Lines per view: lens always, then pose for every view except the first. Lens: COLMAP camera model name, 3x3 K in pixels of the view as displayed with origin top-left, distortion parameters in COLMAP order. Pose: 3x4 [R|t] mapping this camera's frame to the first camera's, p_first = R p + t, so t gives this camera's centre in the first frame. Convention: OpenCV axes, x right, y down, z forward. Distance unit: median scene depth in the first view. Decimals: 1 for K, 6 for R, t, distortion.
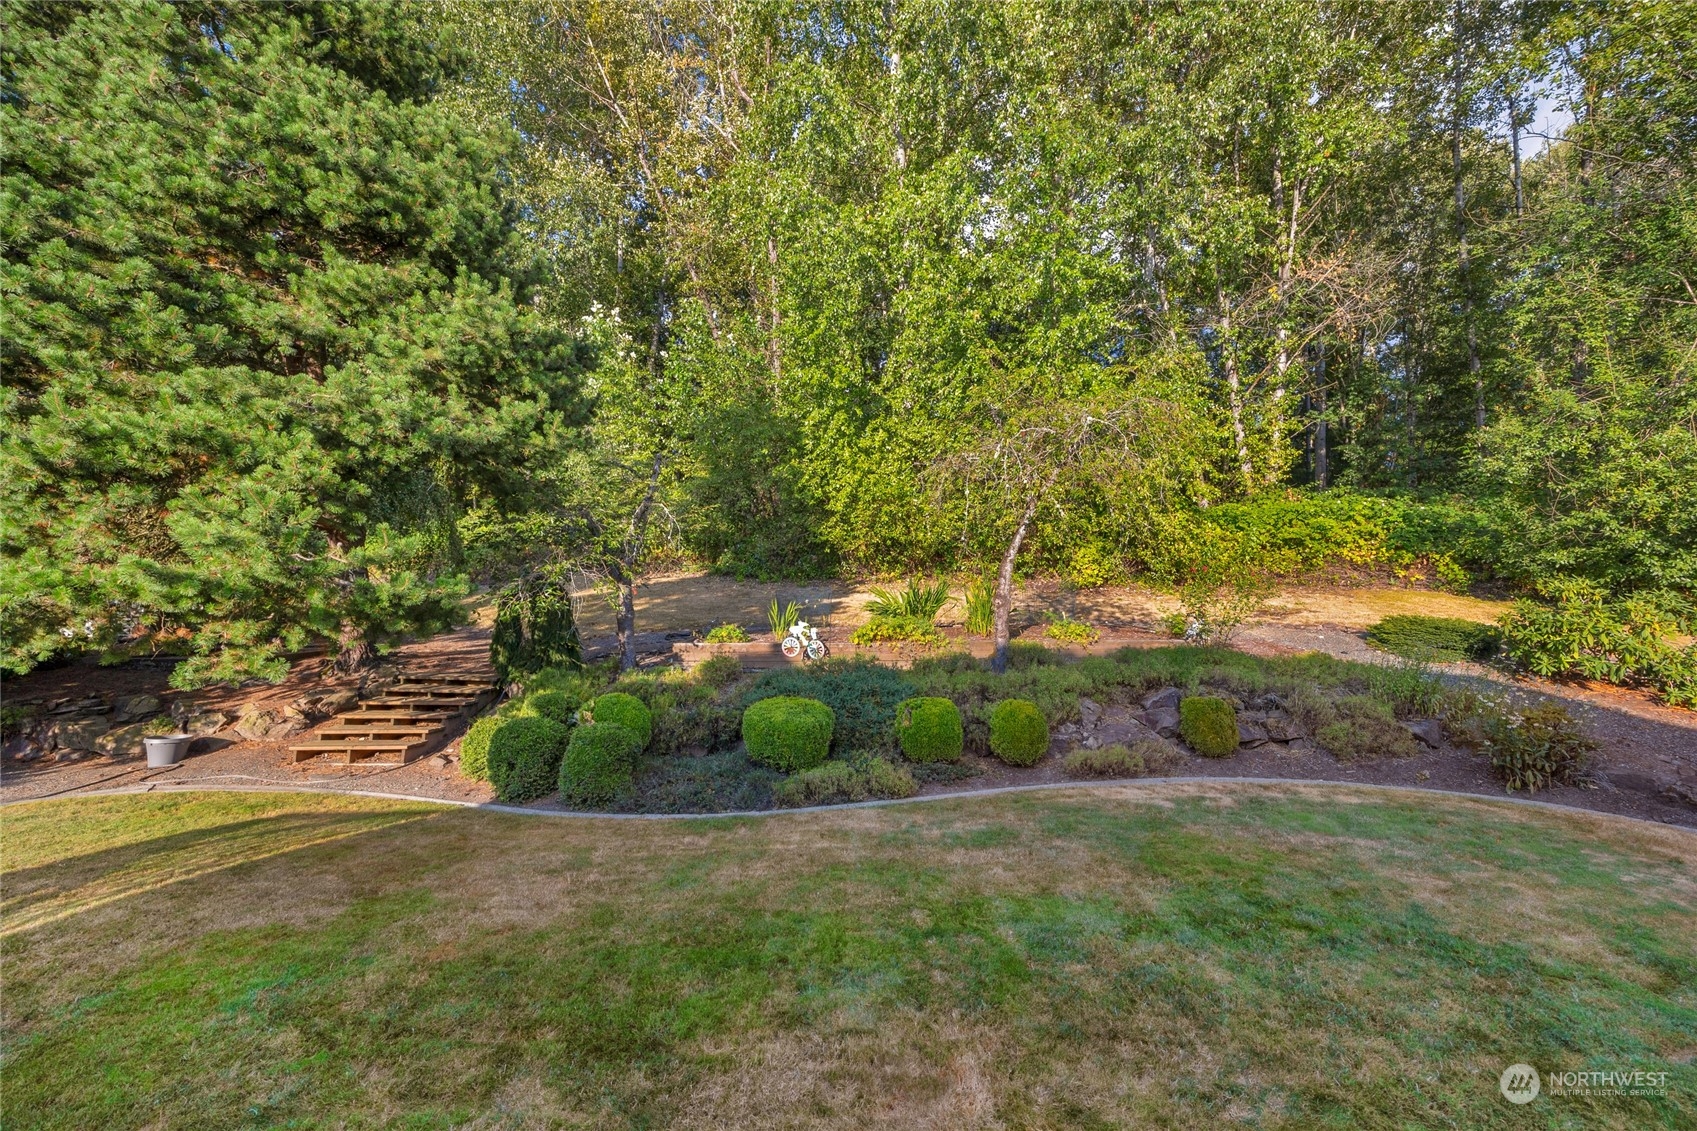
lens RADIAL K [[667.1, 0, 883.7], [0, 667.1, 569.8], [0, 0, 1]] dist [0.020174, 0.000079]
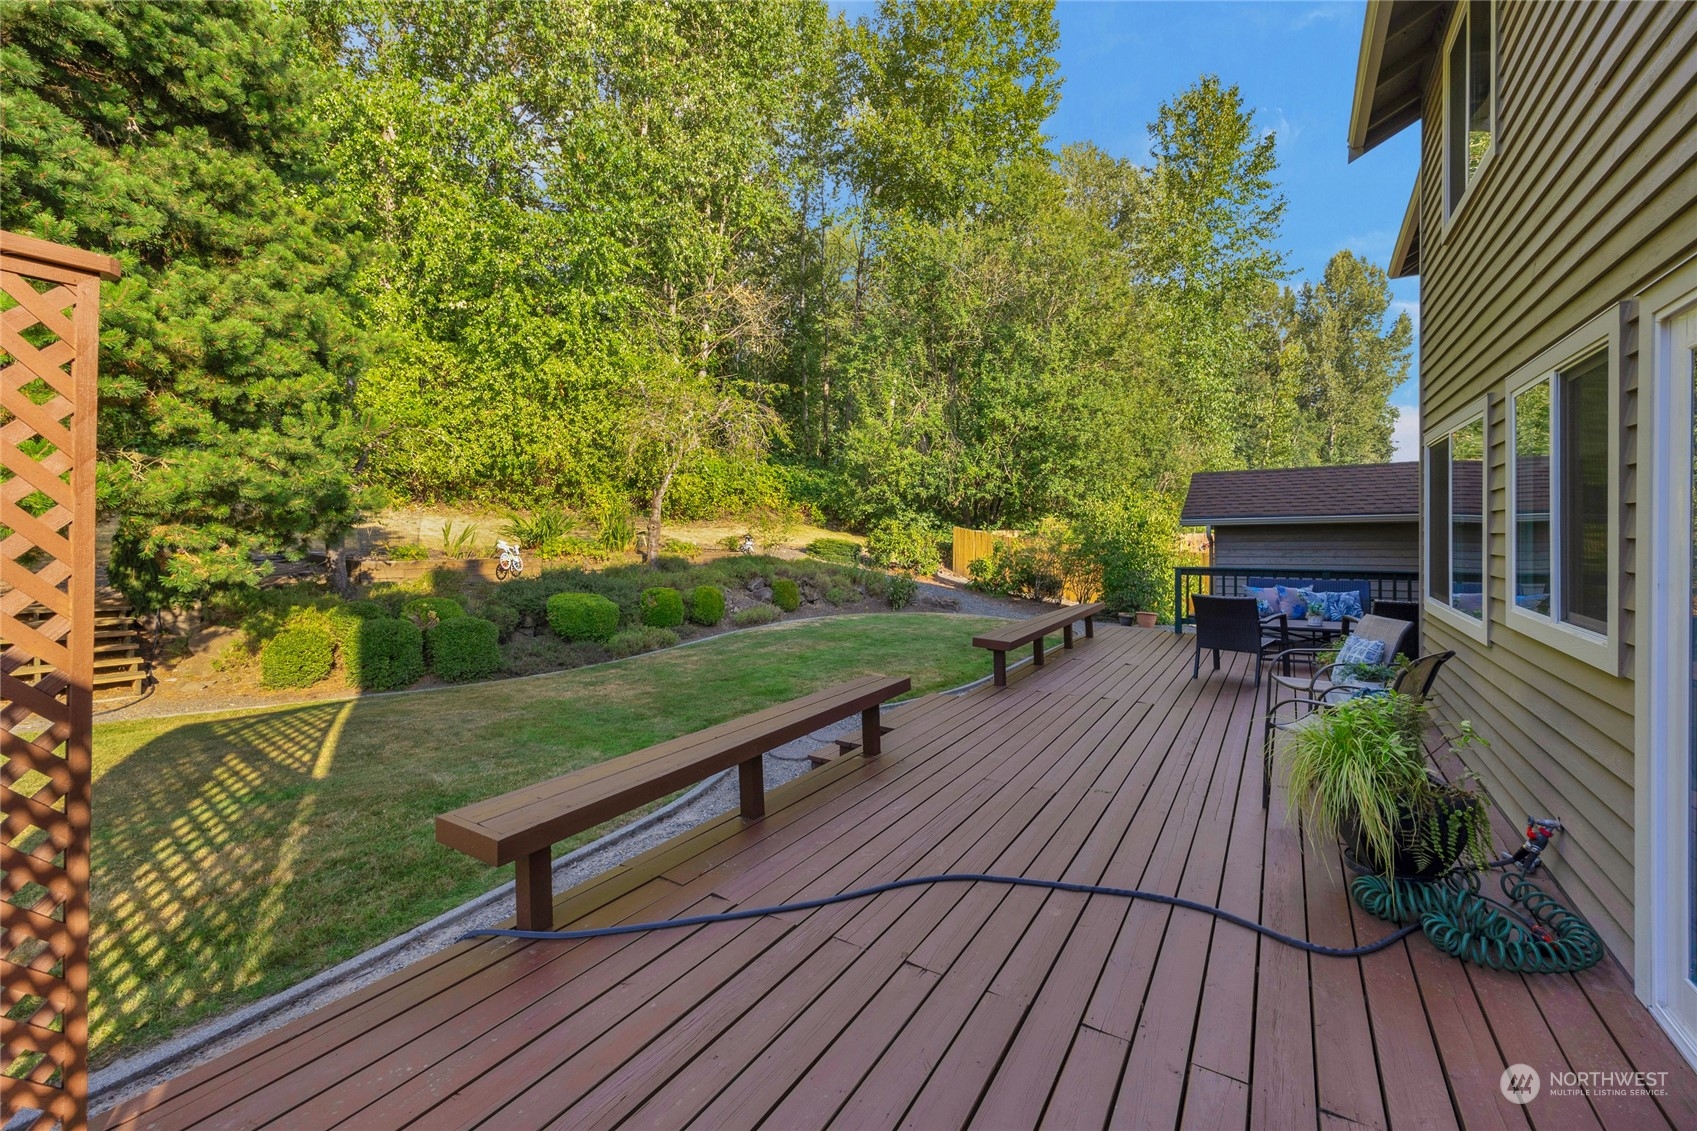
lens RADIAL K [[670.0, 0, 850.6], [0, 670.0, 561.5], [0, 0, 1]] dist [0.000013, 0.000295]
pose [[0.644217, -0.021391, 0.764544, -0.485565], [-0.041499, 0.997159, 0.062867, 0.013909], [-0.763716, -0.072228, 0.641499, -0.172867]]
